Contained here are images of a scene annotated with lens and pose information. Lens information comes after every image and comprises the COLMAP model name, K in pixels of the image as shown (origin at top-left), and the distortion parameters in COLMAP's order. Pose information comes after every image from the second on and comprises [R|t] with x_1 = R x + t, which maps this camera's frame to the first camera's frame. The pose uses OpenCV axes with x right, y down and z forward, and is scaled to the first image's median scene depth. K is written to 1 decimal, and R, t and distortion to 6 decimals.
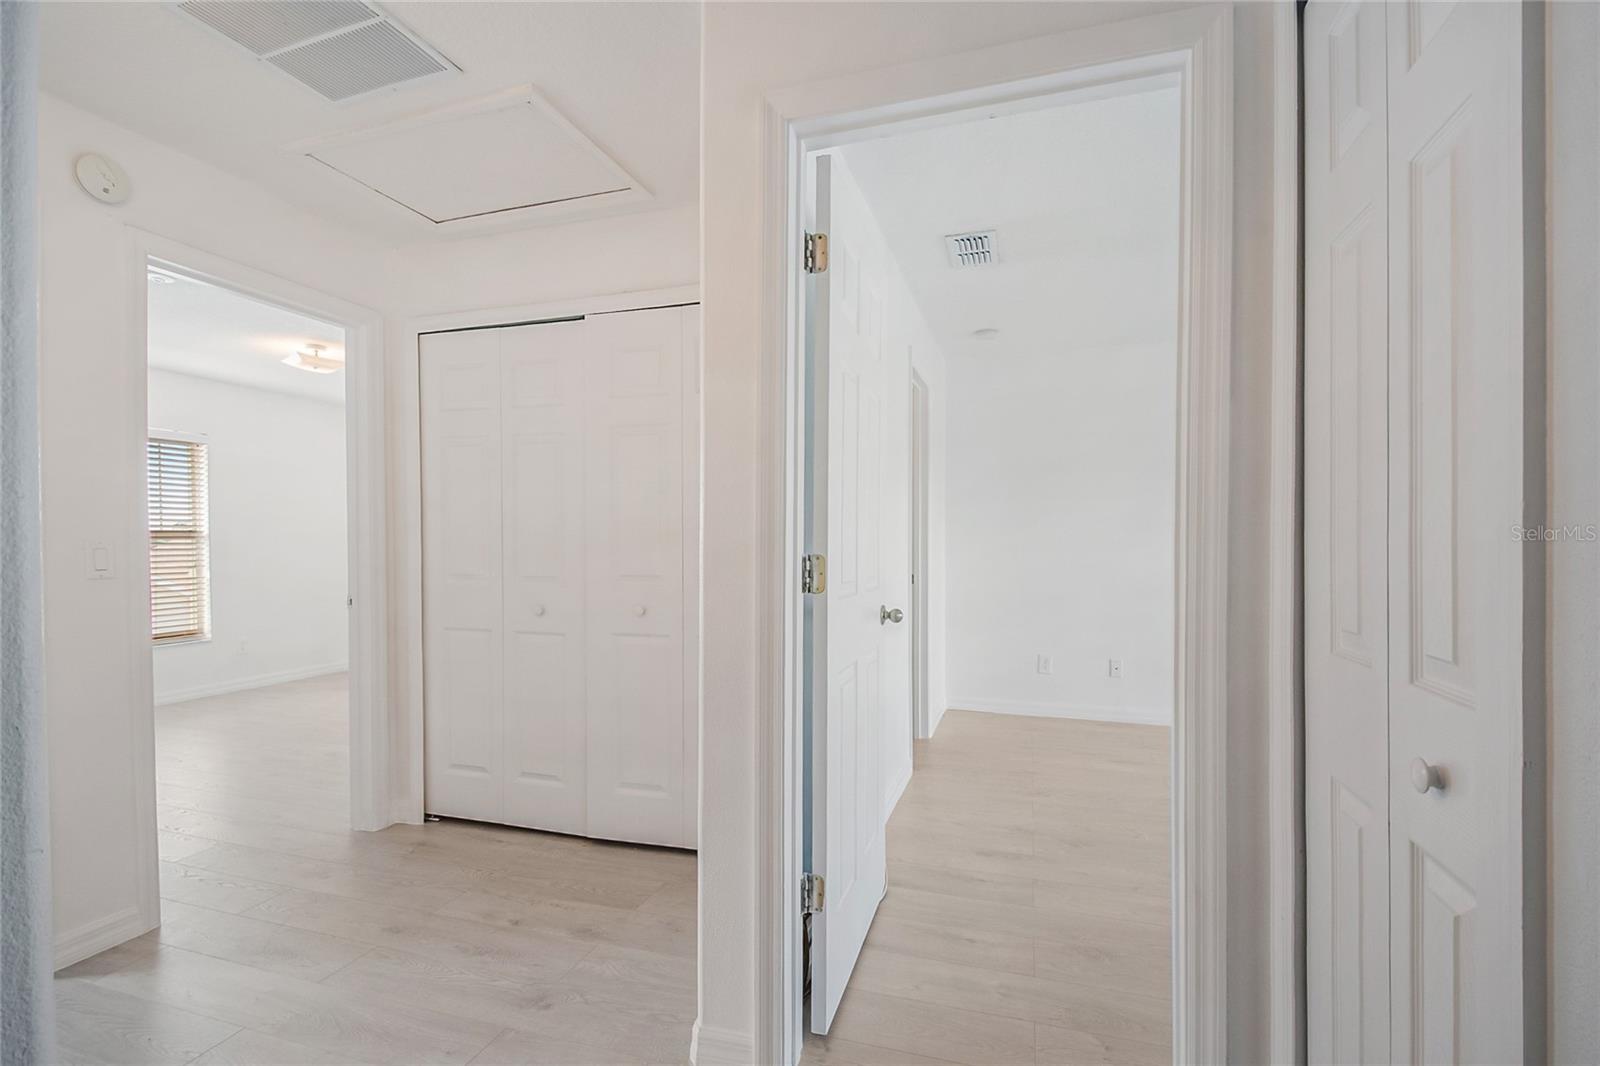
lens RADIAL K [[723.5, 0, 795.7], [0, 723.5, 550.5], [0, 0, 1]] dist [0.022087, -0.022418]
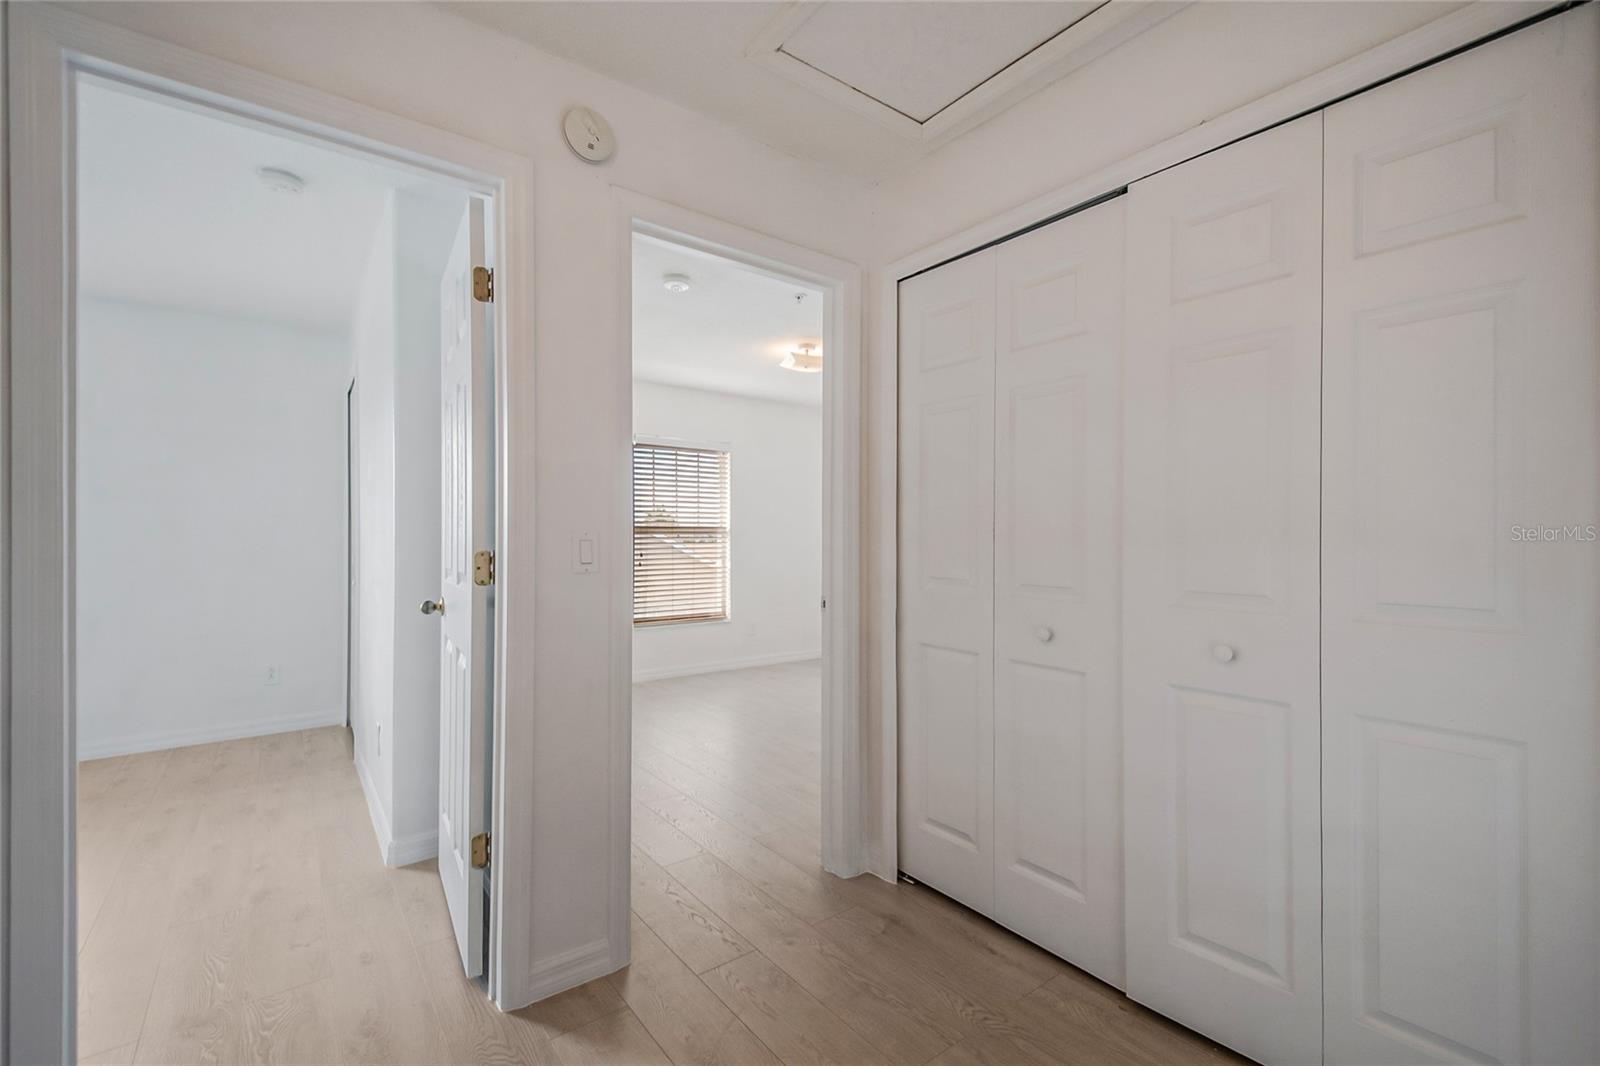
lens RADIAL K [[684.8, 0, 806.2], [0, 684.8, 536.9], [0, 0, 1]] dist [0.029557, -0.018741]
pose [[0.823820, 0.004522, -0.566833, -0.163553], [-0.013457, 0.999842, -0.011581, -0.000355], [0.566691, 0.017169, 0.823751, 0.308155]]
